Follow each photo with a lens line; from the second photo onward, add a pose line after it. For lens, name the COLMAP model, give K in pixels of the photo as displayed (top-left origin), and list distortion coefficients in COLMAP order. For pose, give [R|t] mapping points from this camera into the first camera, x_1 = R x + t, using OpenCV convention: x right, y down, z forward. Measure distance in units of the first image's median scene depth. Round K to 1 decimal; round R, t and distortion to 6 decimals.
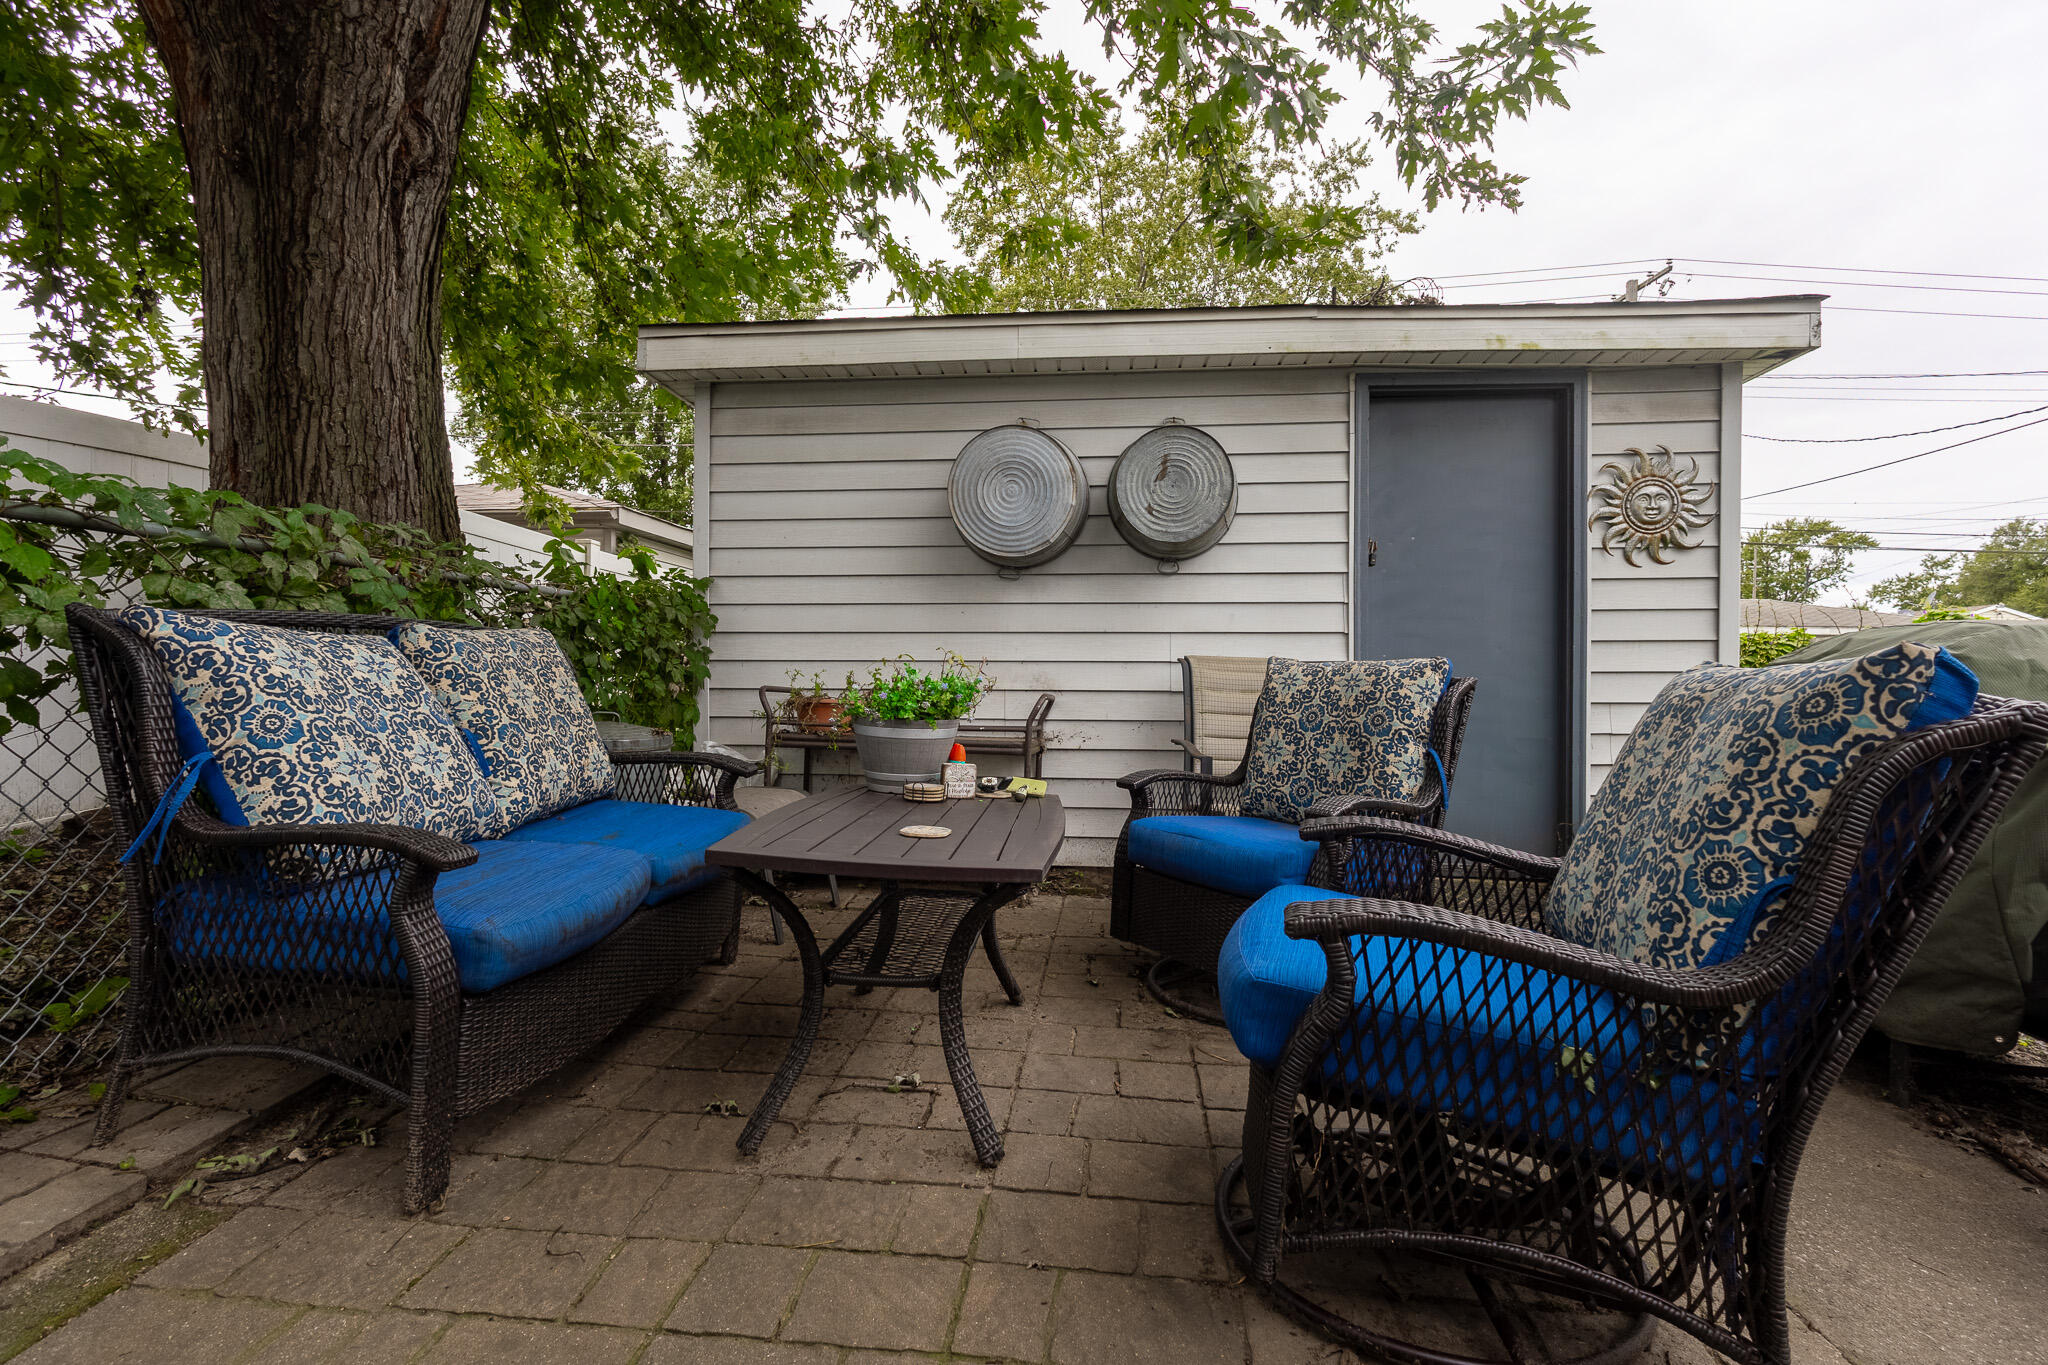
lens RADIAL K [[939.3, 0, 1029.6], [0, 939.3, 690.7], [0, 0, 1]] dist [-0.003890, 0.001041]
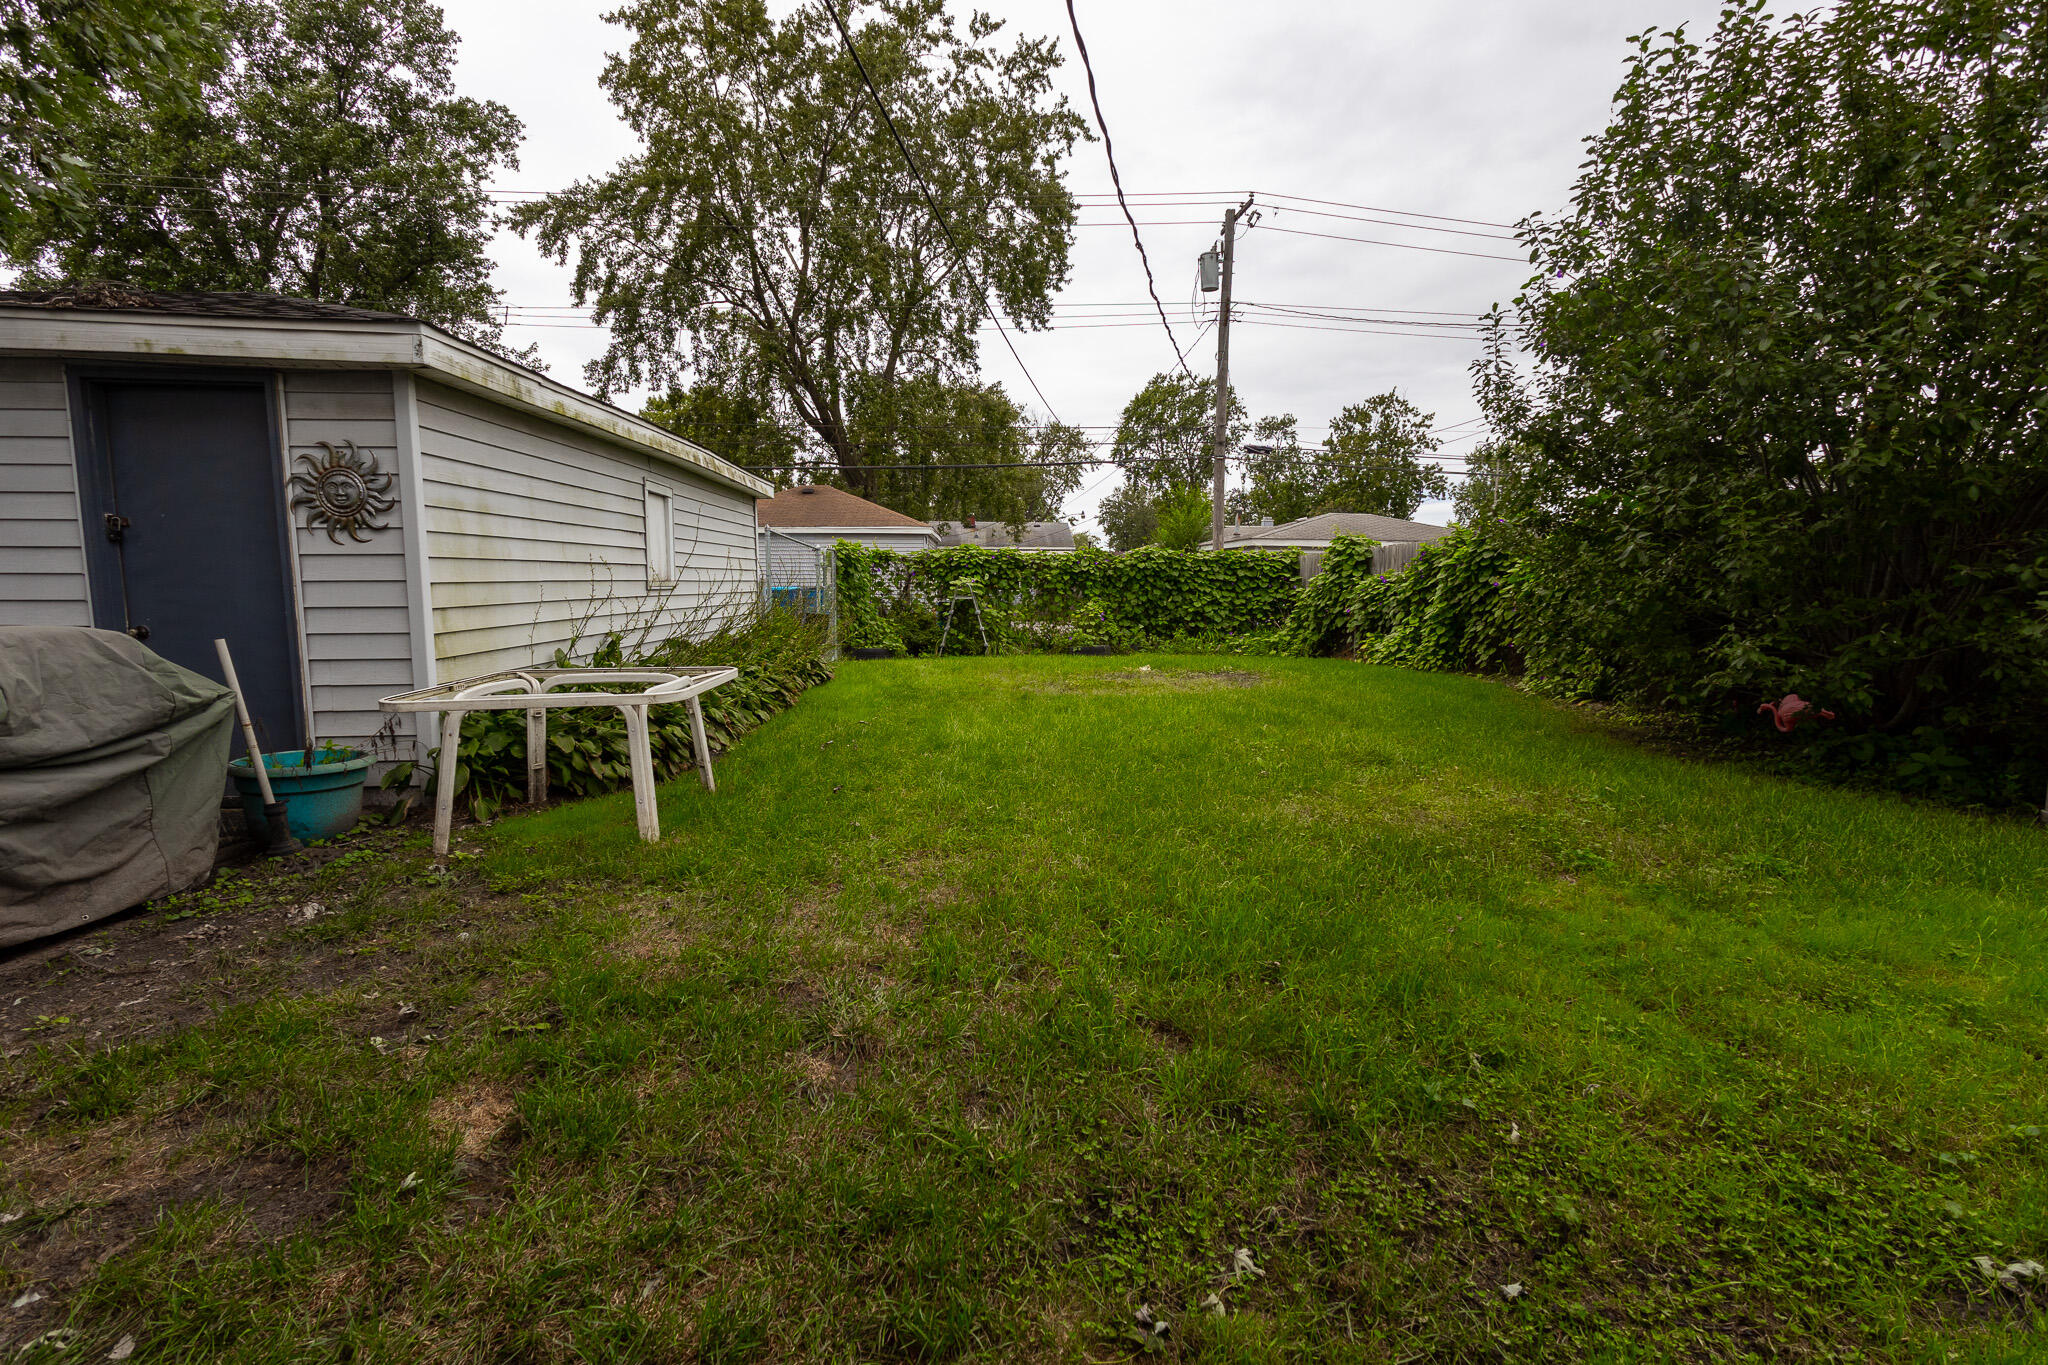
lens RADIAL K [[939.3, 0, 1029.6], [0, 939.3, 690.7], [0, 0, 1]] dist [-0.003890, 0.001041]
pose [[0.985247, -0.022730, 0.169624, 1.306185], [0.004537, 0.994262, 0.106878, -0.072385], [-0.171080, -0.104531, 0.979696, -0.319872]]
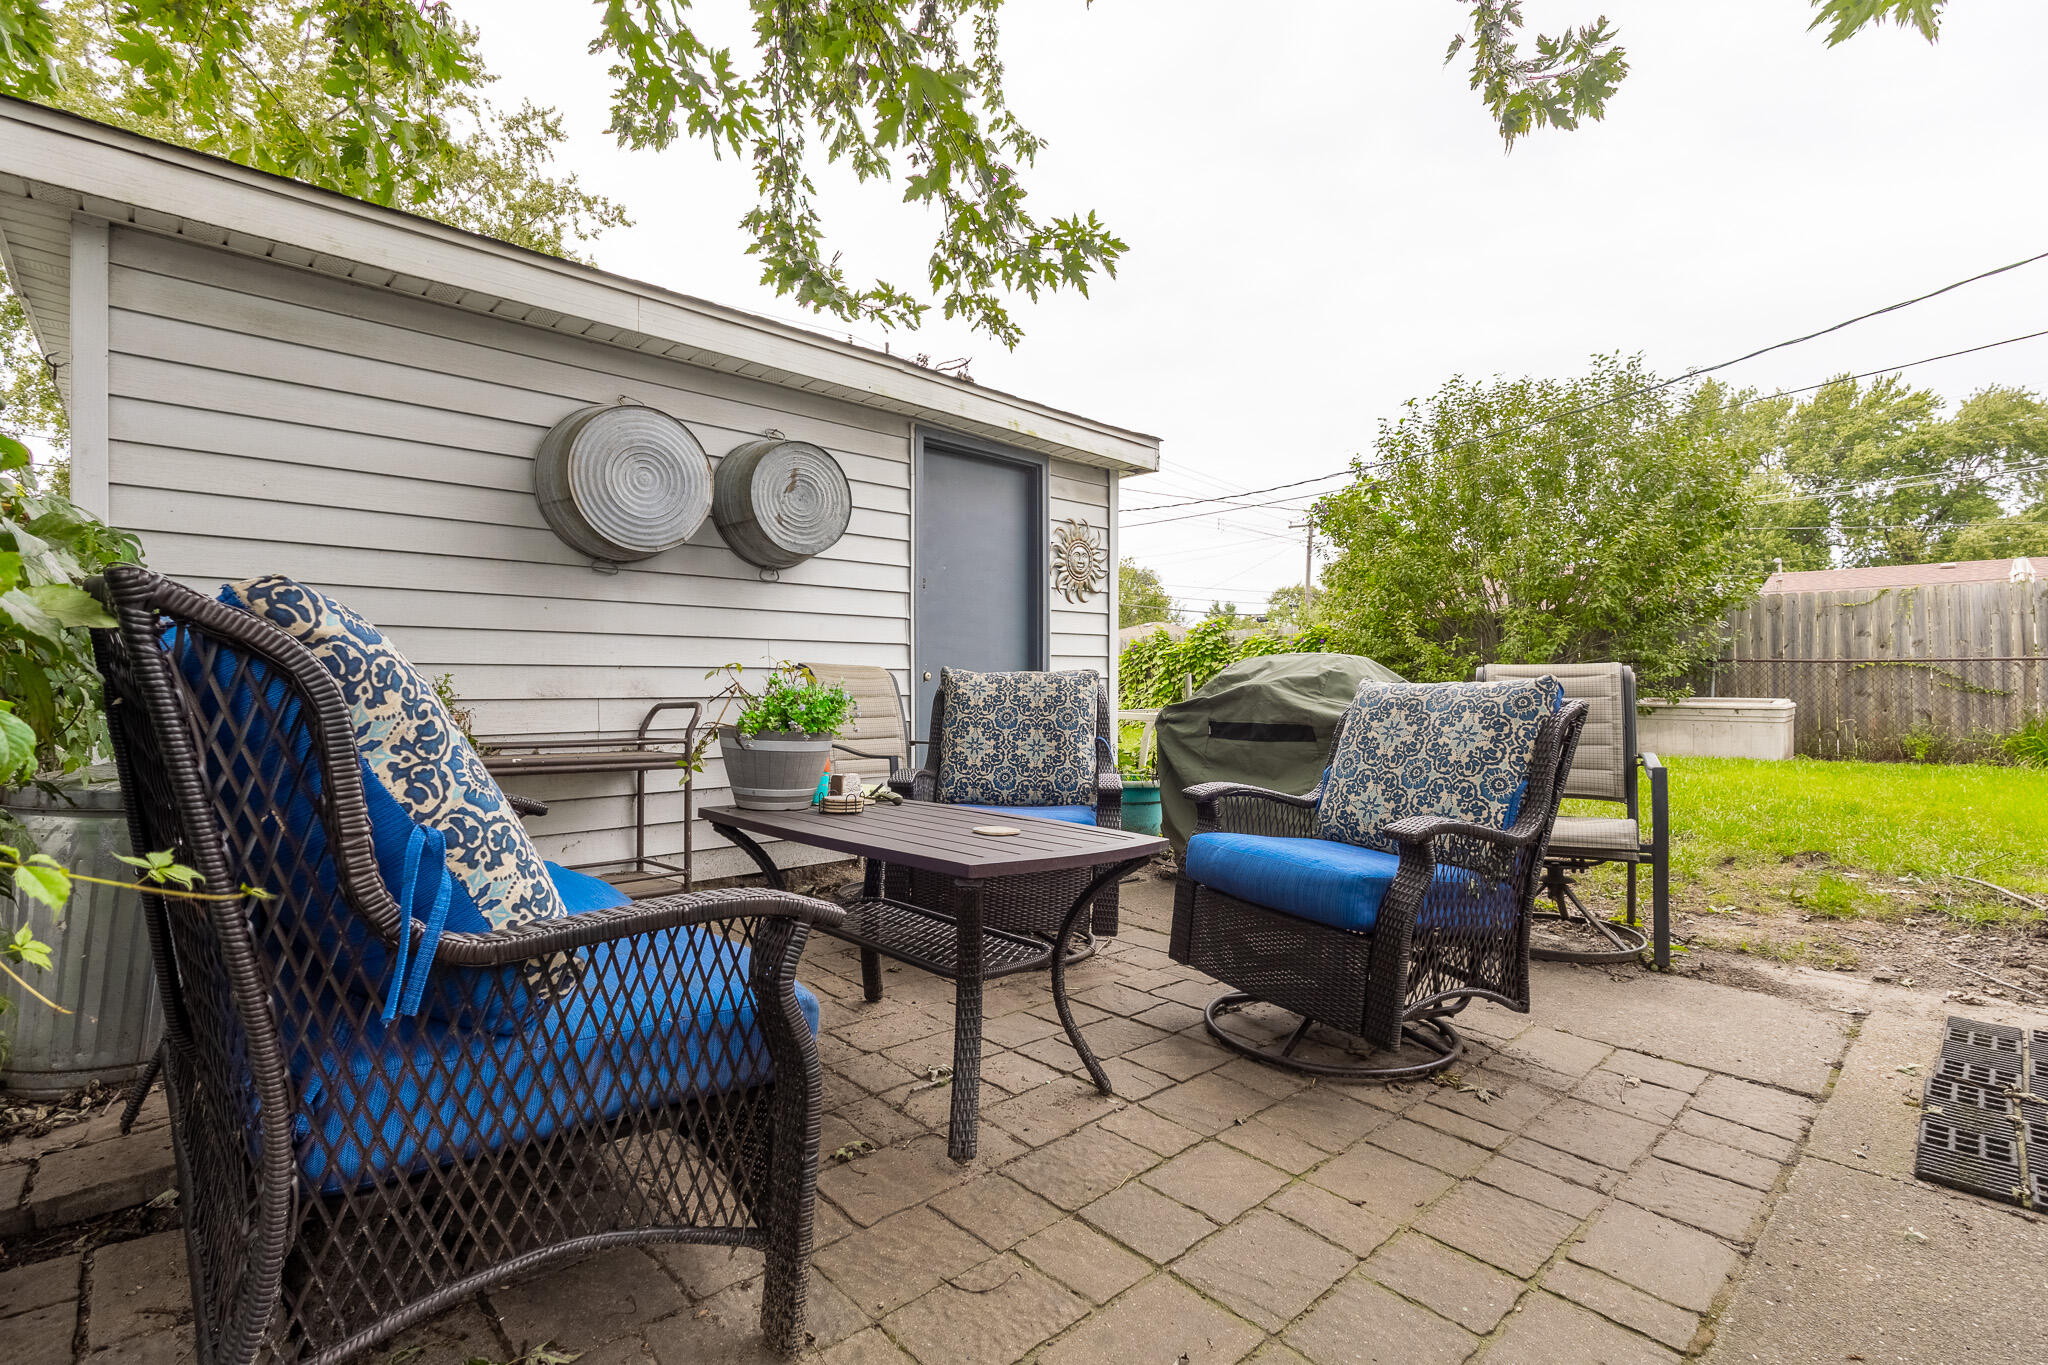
lens RADIAL K [[939.3, 0, 1029.6], [0, 939.3, 690.7], [0, 0, 1]] dist [-0.003890, 0.001041]
pose [[0.658749, -0.009816, 0.752298, -0.456851], [0.008504, 0.999948, 0.005601, -0.009797], [-0.752314, 0.002708, 0.658799, 0.122756]]
